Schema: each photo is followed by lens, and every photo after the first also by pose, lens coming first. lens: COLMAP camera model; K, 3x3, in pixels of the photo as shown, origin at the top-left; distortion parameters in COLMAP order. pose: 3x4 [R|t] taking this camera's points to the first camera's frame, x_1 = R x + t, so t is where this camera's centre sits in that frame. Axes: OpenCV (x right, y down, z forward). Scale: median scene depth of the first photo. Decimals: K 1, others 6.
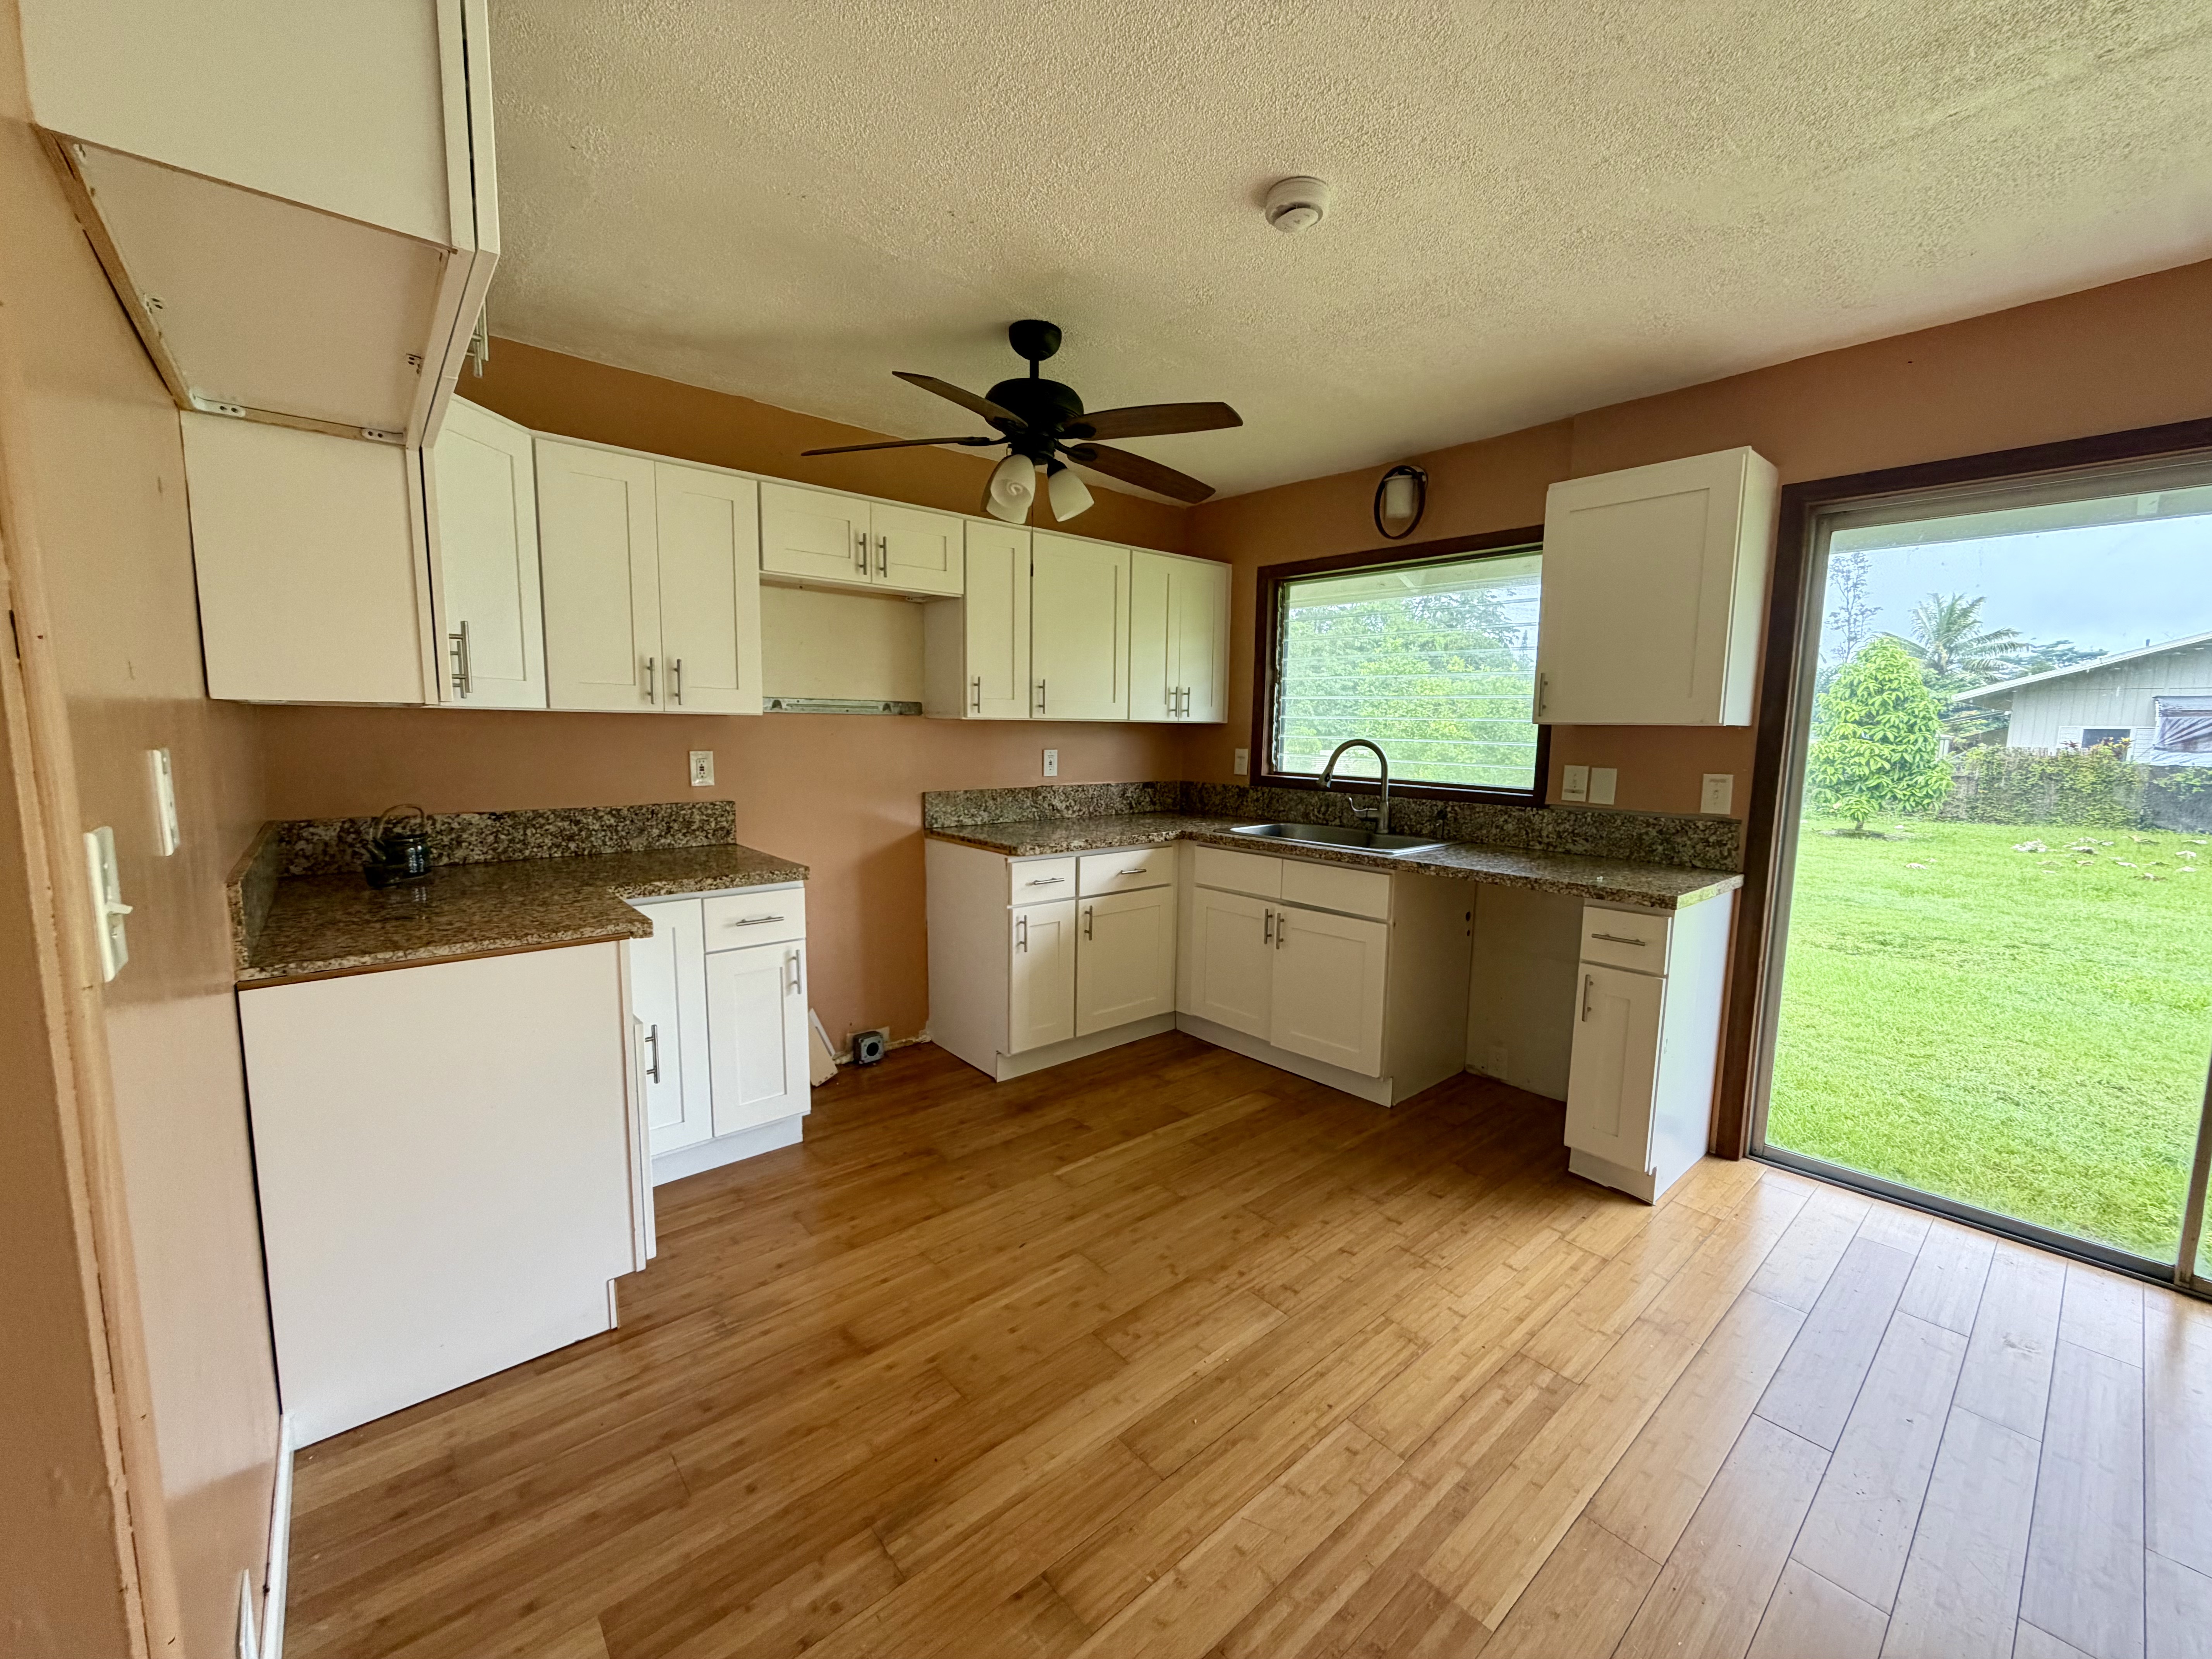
lens RADIAL K [[882.1, 0, 1094.0], [0, 882.1, 826.5], [0, 0, 1]] dist [-0.000902, 0.000336]
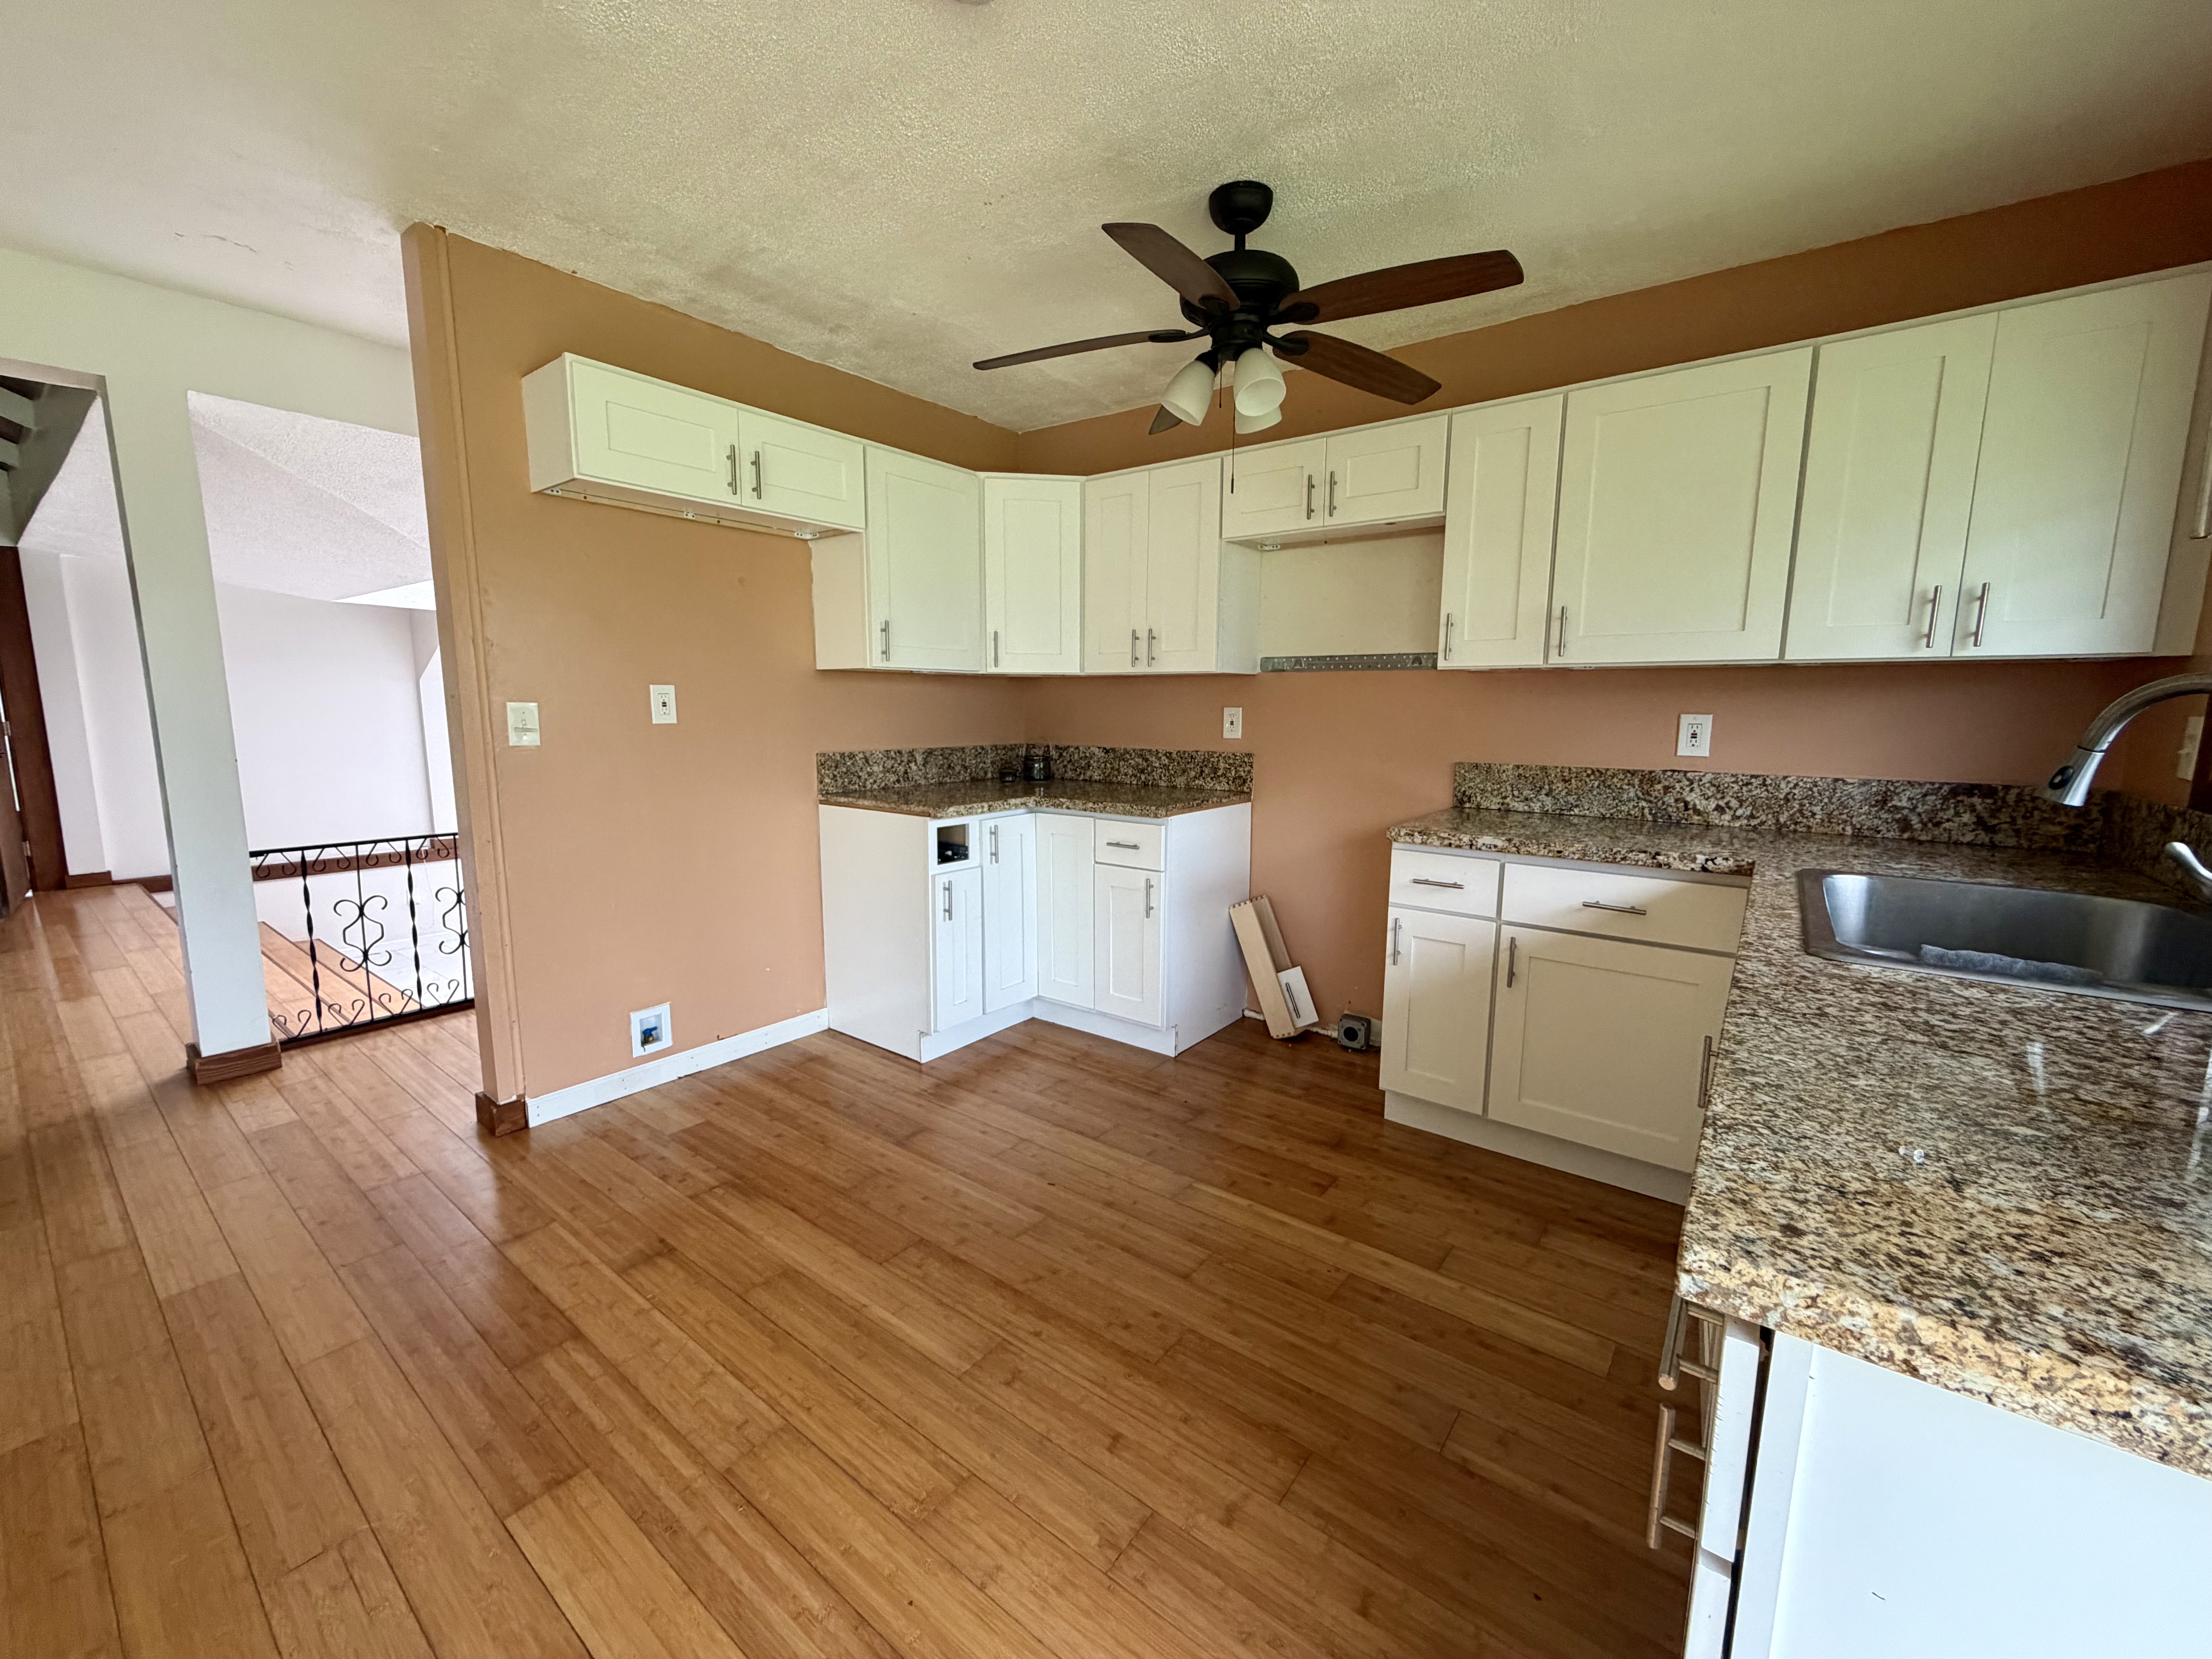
lens RADIAL K [[882.1, 0, 1096.6], [0, 882.1, 826.4], [0, 0, 1]] dist [-0.000902, 0.000336]
pose [[0.206575, 0.123296, -0.970631, 0.695528], [-0.115243, 0.988189, 0.101000, -0.031094], [0.971620, 0.090994, 0.218345, 0.640809]]
